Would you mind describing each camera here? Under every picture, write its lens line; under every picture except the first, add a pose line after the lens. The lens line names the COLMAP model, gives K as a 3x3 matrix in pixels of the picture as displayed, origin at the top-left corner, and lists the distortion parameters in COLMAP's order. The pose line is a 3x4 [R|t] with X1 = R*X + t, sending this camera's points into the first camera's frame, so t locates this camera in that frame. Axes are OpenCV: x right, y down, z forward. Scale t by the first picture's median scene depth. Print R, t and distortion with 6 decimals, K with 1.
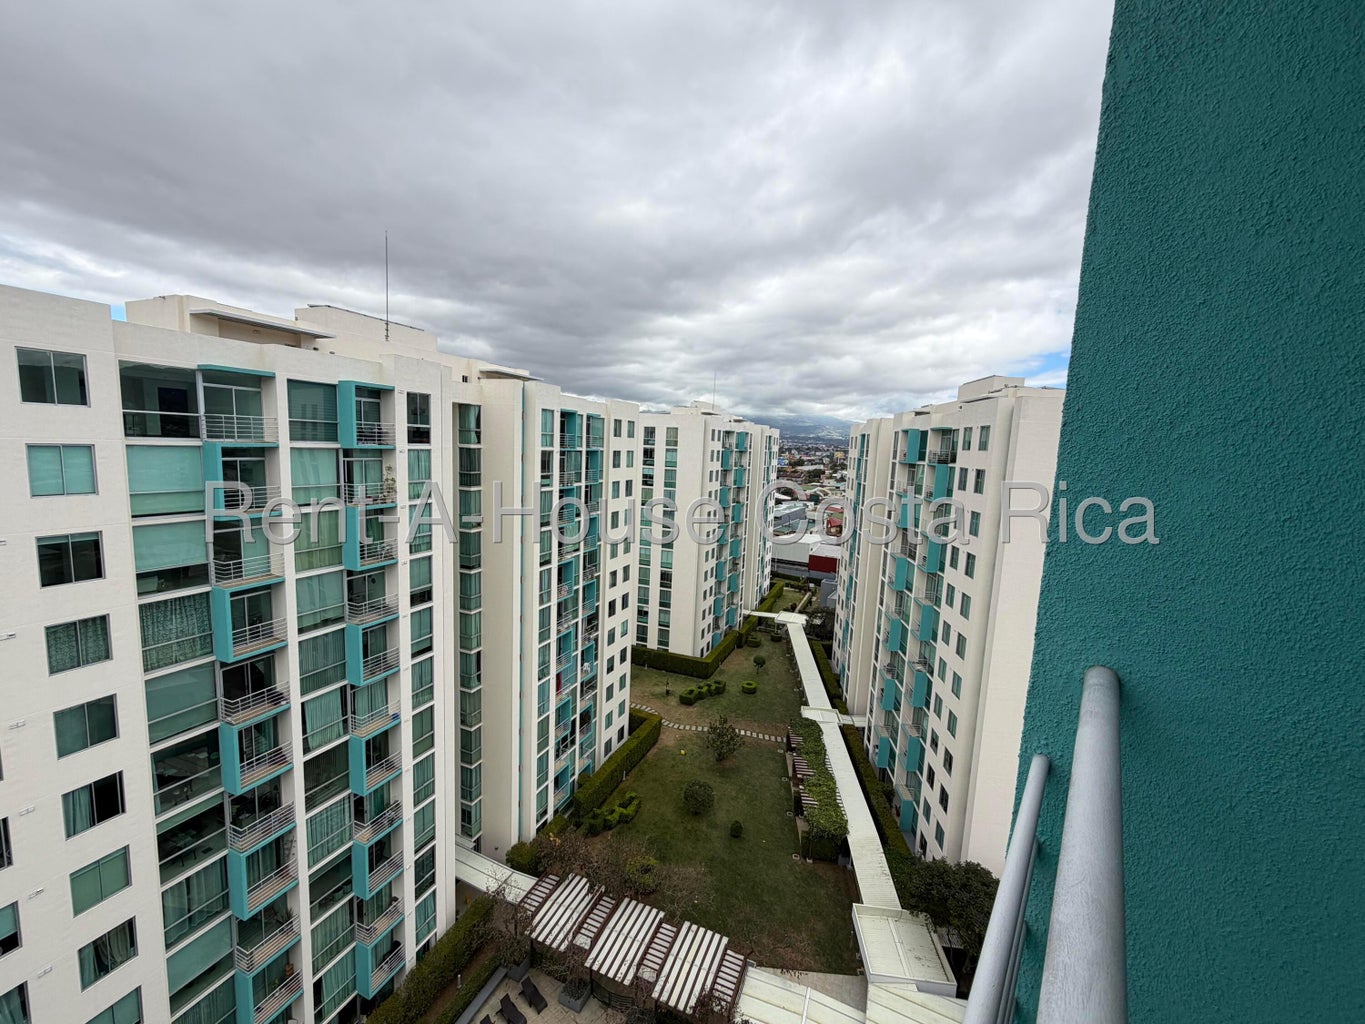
lens RADIAL K [[543.0, 0, 682.5], [0, 543.0, 512.0], [0, 0, 1]] dist [0.002649, 0.000138]
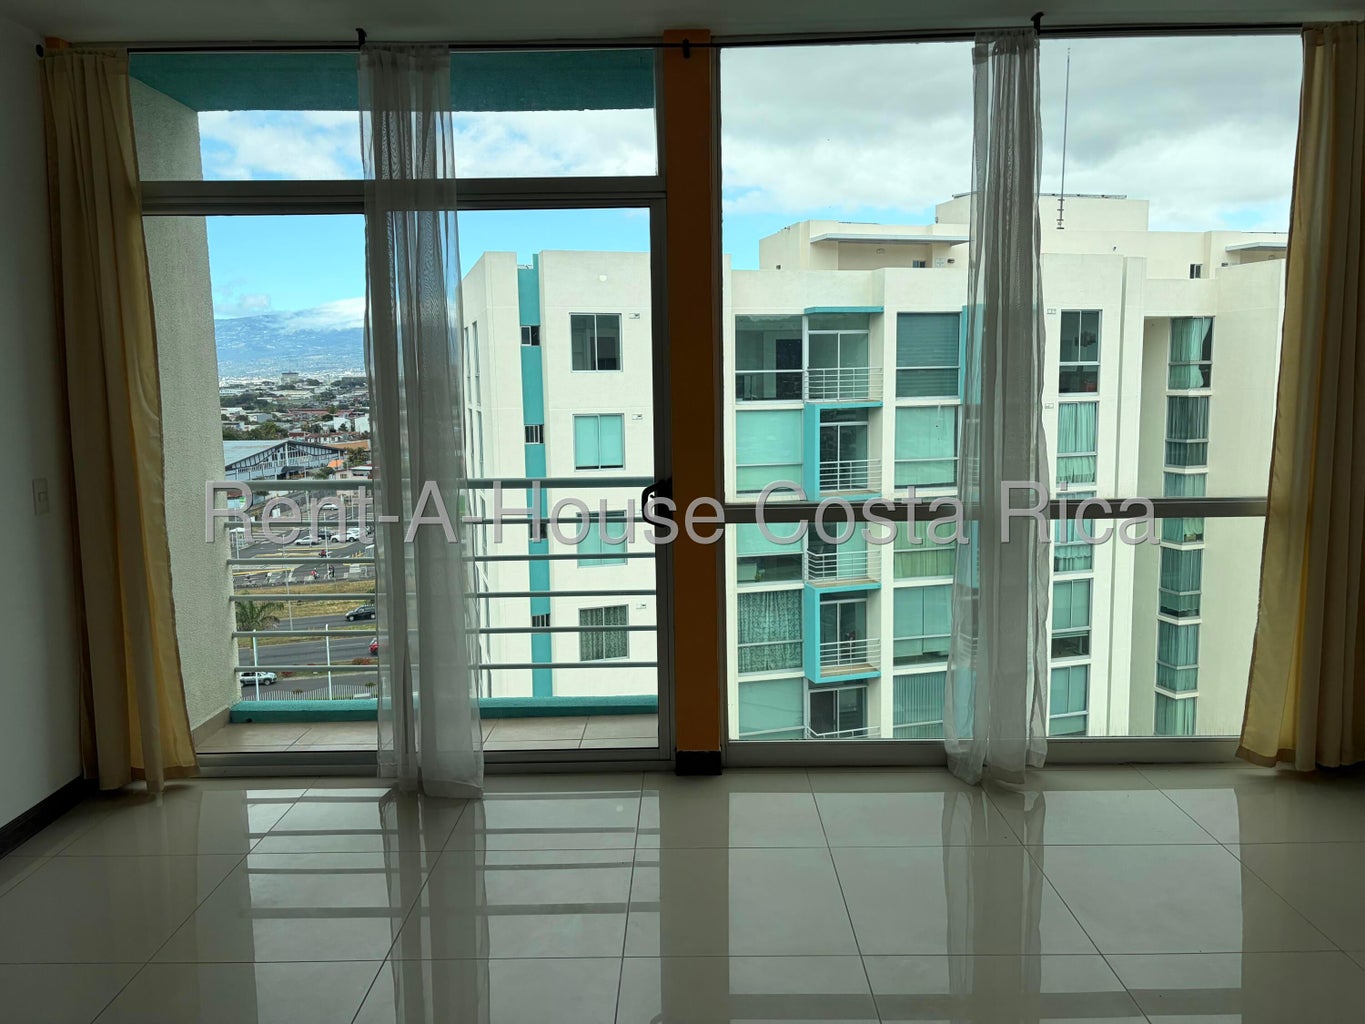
lens RADIAL K [[1031.1, 0, 684.8], [0, 1031.1, 505.9], [0, 0, 1]] dist [0.007209, -0.000947]
pose [[0.621309, 0.044475, -0.782302, 0.187708], [-0.054023, 0.998444, 0.013858, 0.010494], [0.781701, 0.033653, 0.622745, -0.077803]]
